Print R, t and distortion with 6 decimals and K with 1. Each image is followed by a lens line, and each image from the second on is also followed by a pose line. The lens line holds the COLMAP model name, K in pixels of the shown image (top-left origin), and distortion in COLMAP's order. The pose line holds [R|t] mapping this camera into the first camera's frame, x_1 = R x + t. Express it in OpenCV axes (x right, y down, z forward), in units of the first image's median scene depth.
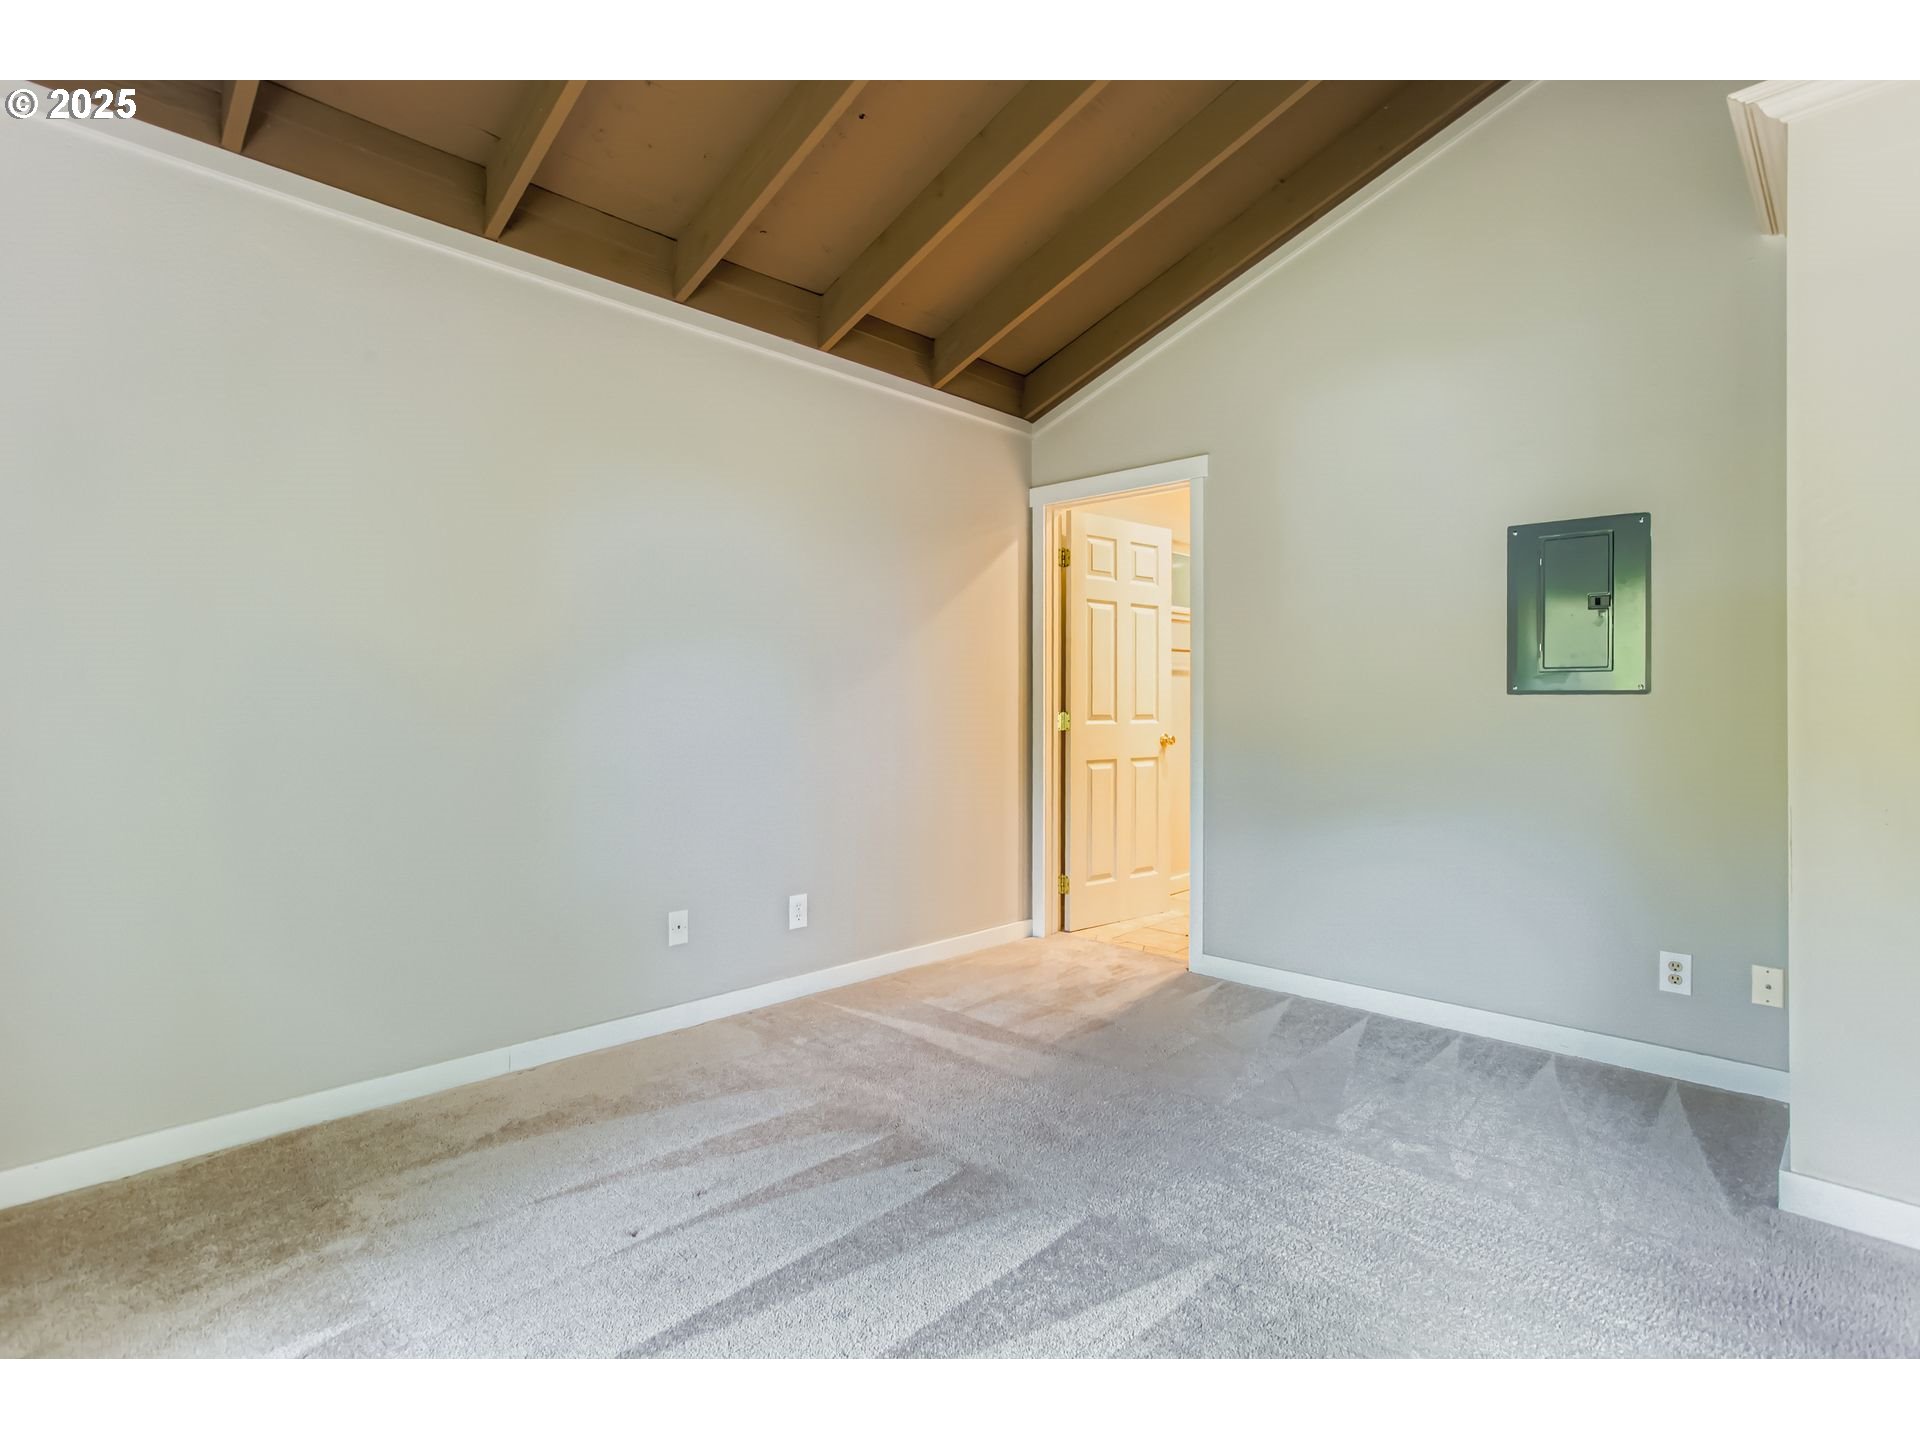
lens RADIAL K [[946.8, 0, 955.5], [0, 946.8, 696.7], [0, 0, 1]] dist [-0.031329, 0.016290]
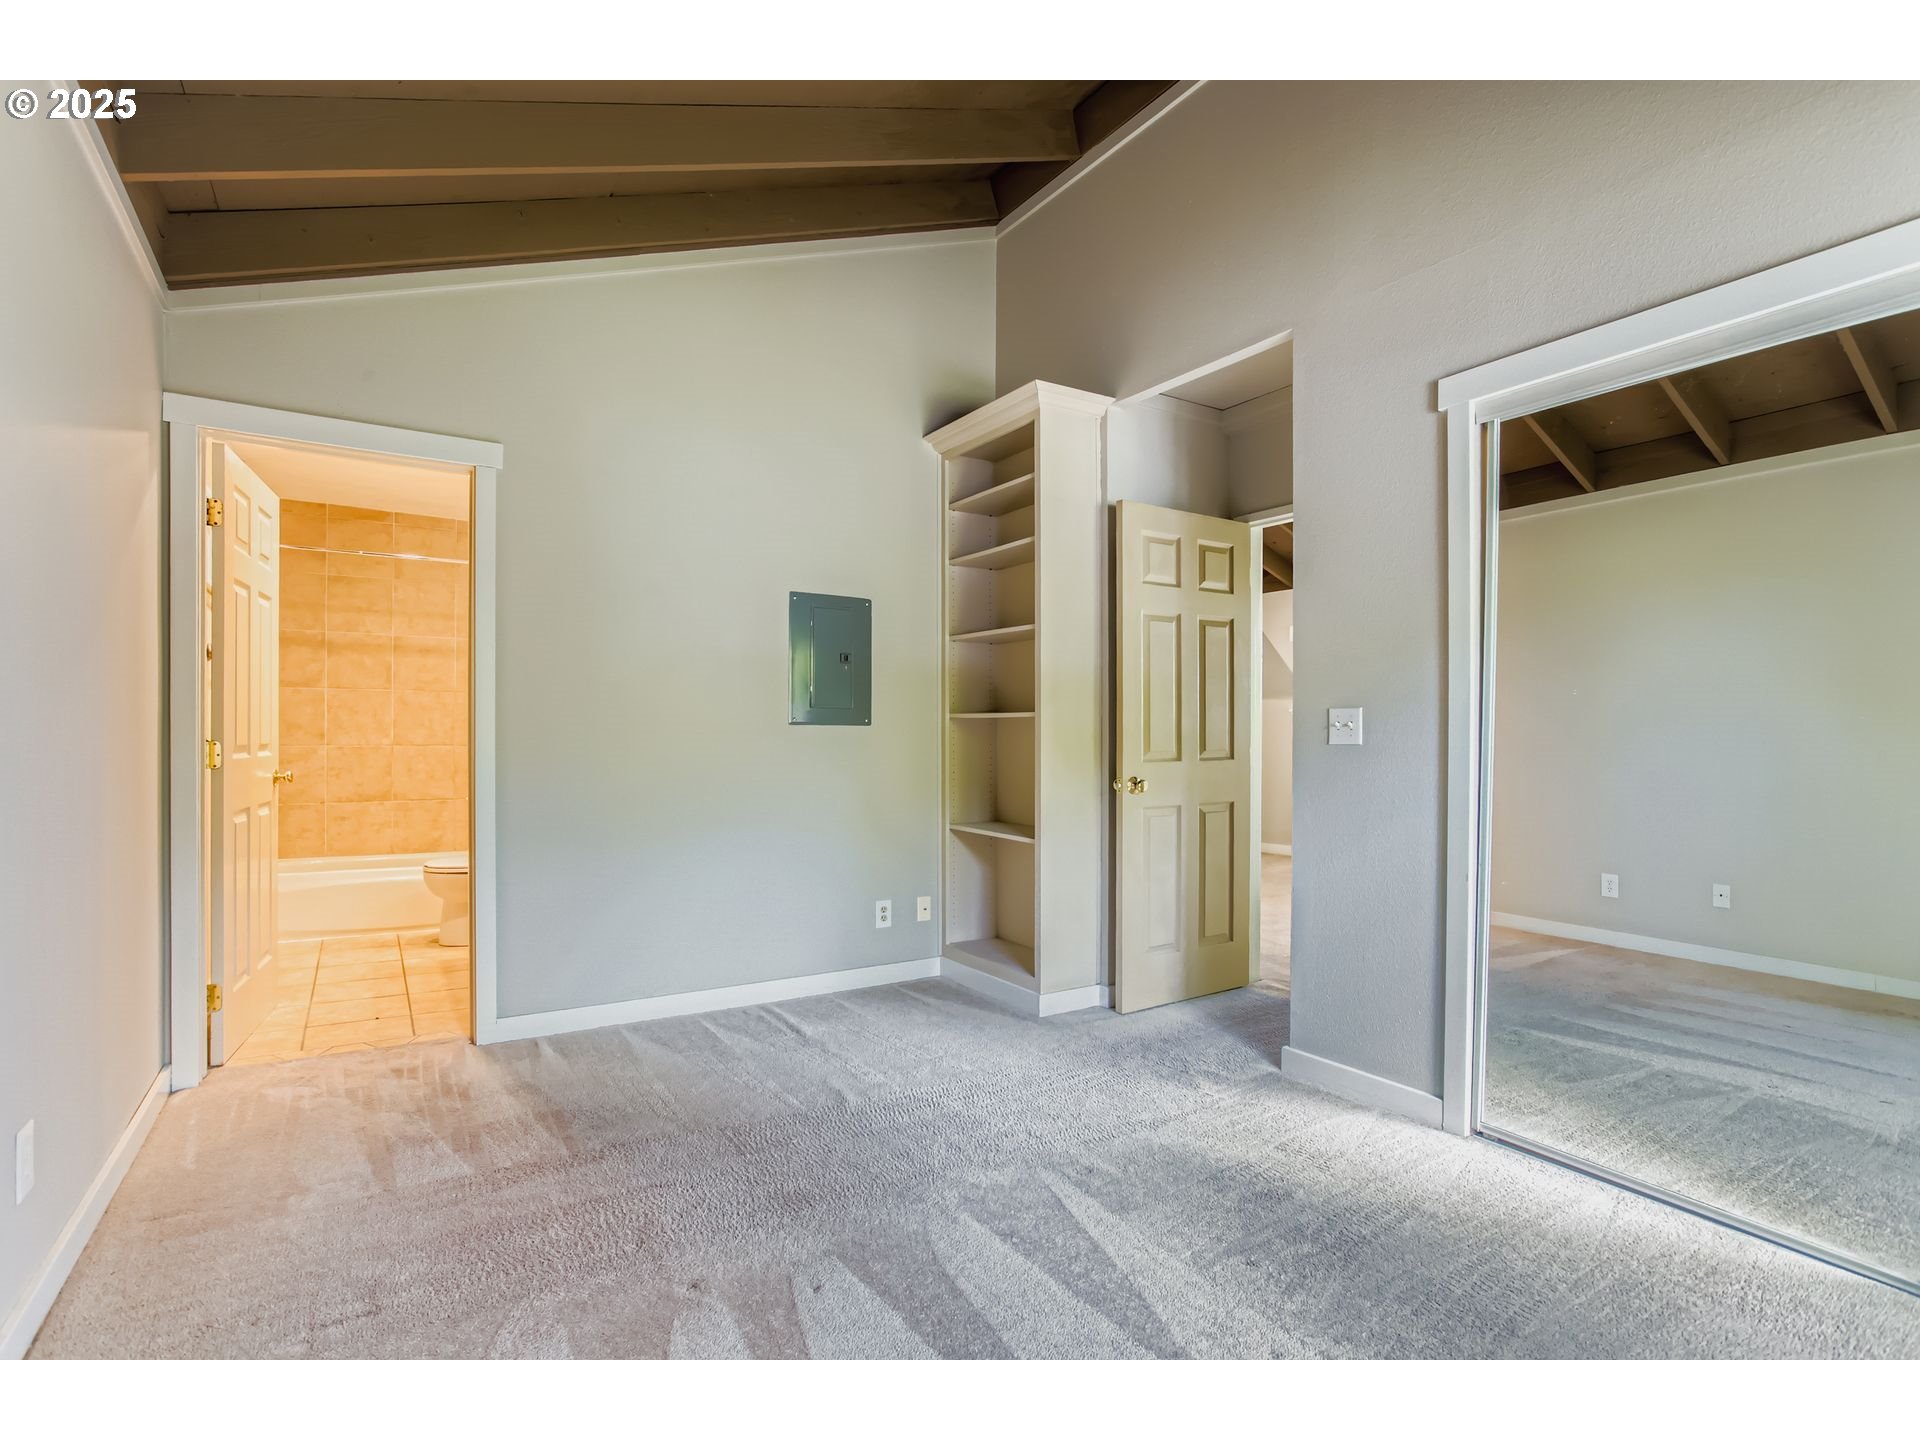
lens RADIAL K [[936.7, 0, 955.4], [0, 936.7, 729.7], [0, 0, 1]] dist [-0.037447, 0.022829]
pose [[0.235505, 0.003443, 0.971867, -0.604520], [-0.012667, 0.999920, -0.000473, 0.002498], [-0.971791, -0.012200, 0.235530, 0.507654]]
